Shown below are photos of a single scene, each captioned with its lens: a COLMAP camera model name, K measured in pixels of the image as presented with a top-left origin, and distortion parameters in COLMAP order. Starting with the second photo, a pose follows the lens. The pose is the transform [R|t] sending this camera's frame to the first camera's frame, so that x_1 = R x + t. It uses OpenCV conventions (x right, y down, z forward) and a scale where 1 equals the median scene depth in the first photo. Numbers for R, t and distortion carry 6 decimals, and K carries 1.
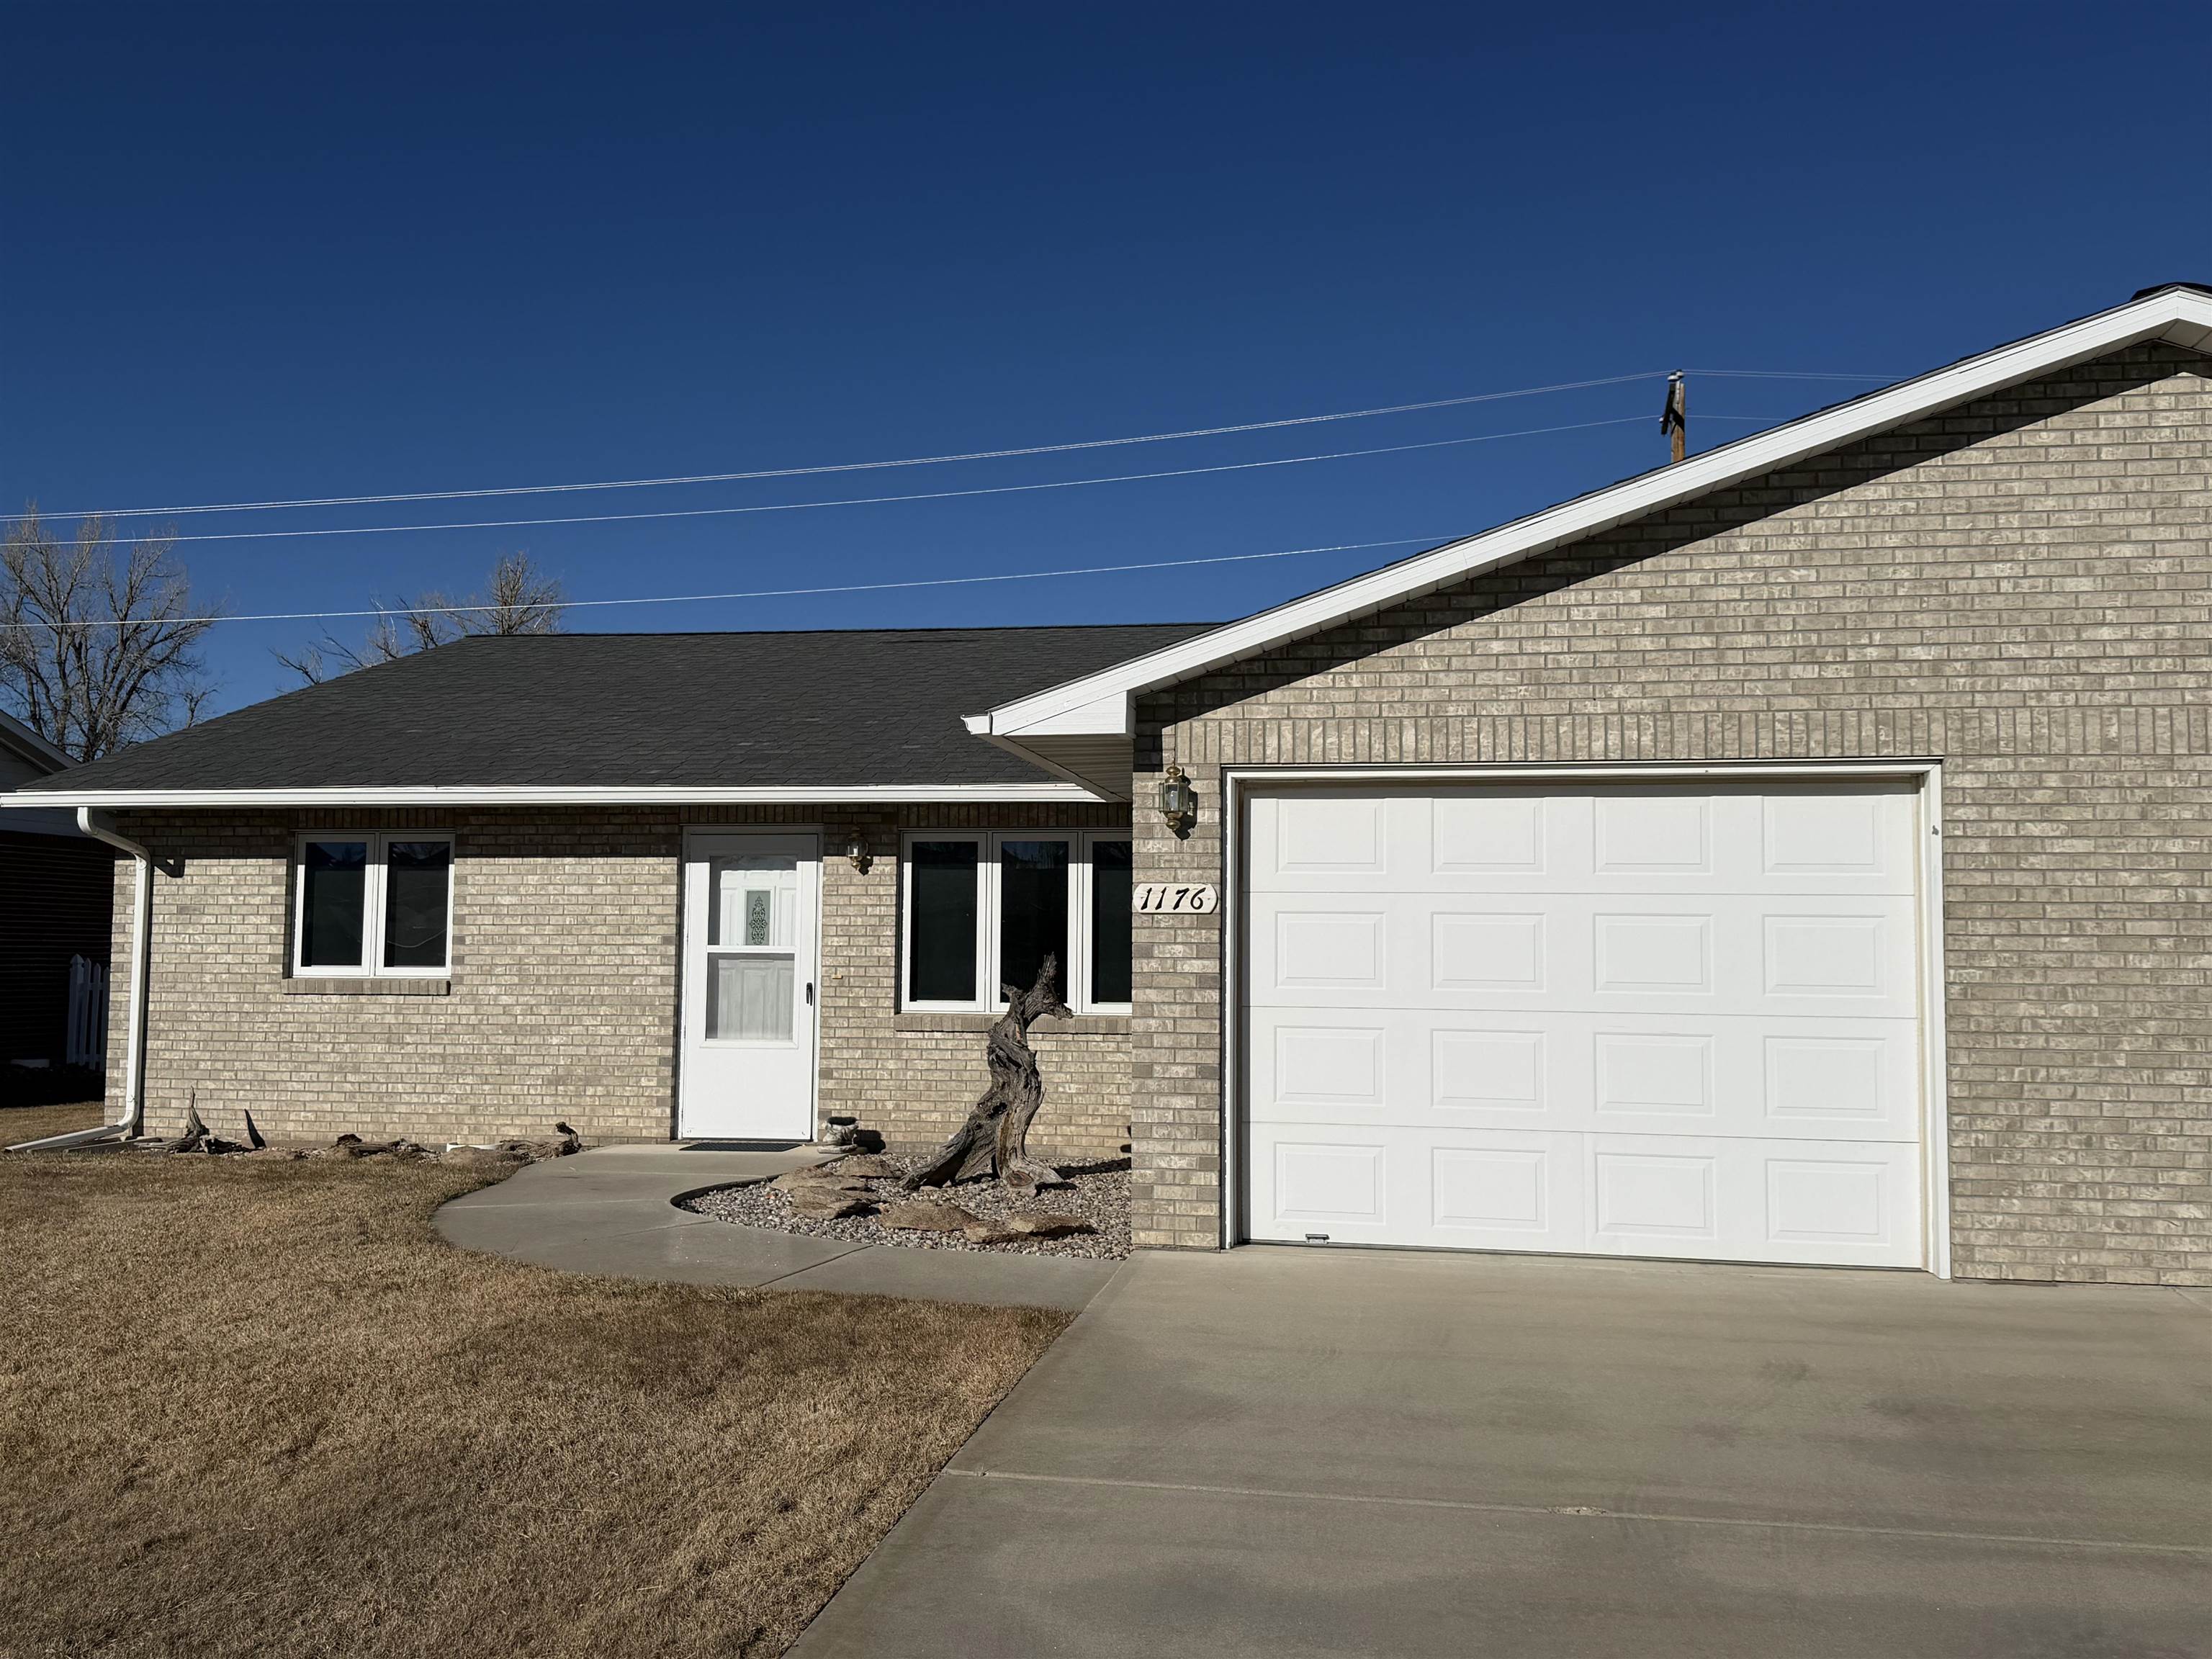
lens RADIAL K [[2008.0, 0, 1106.6], [0, 2008.0, 827.5], [0, 0, 1]] dist [0.095034, -0.072011]
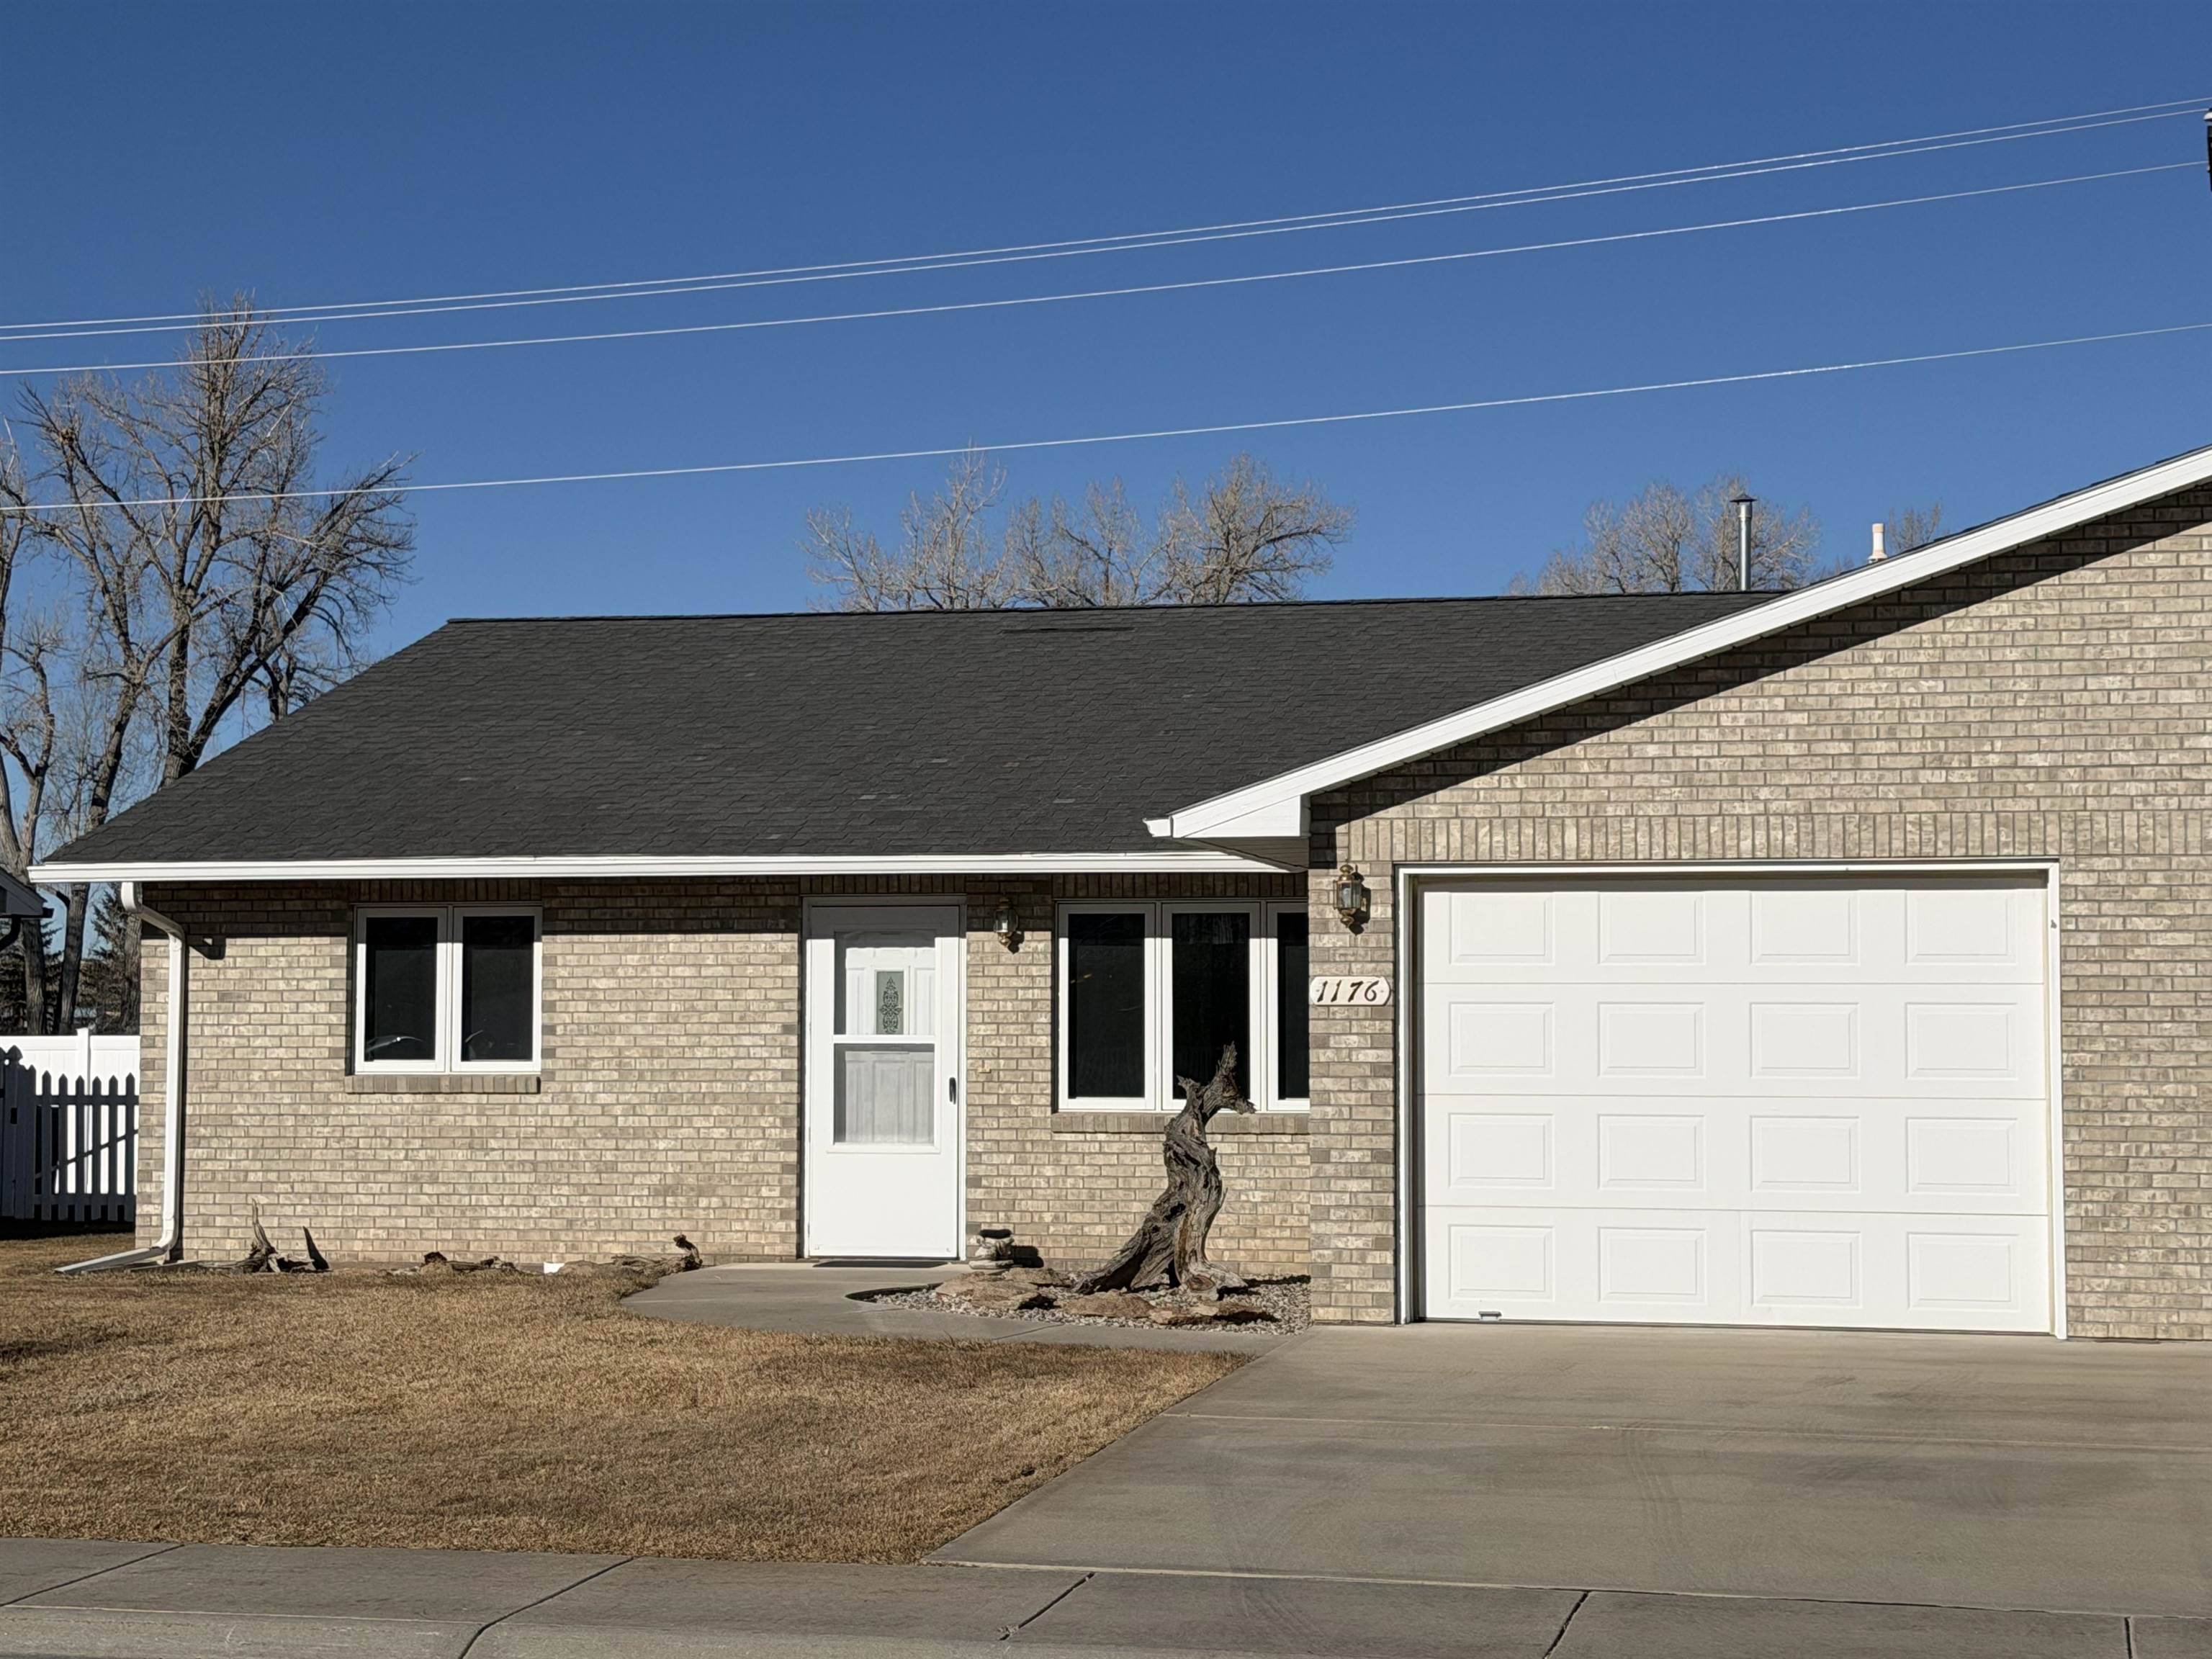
lens RADIAL K [[4049.4, 0, 1110.0], [0, 4049.4, 826.3], [0, 0, 1]] dist [0.132199, 0.000000]
pose [[0.998364, -0.009869, -0.056312, 0.029176], [0.010536, 0.999878, 0.011554, -0.075558], [0.056191, -0.012128, 0.998346, -1.105168]]
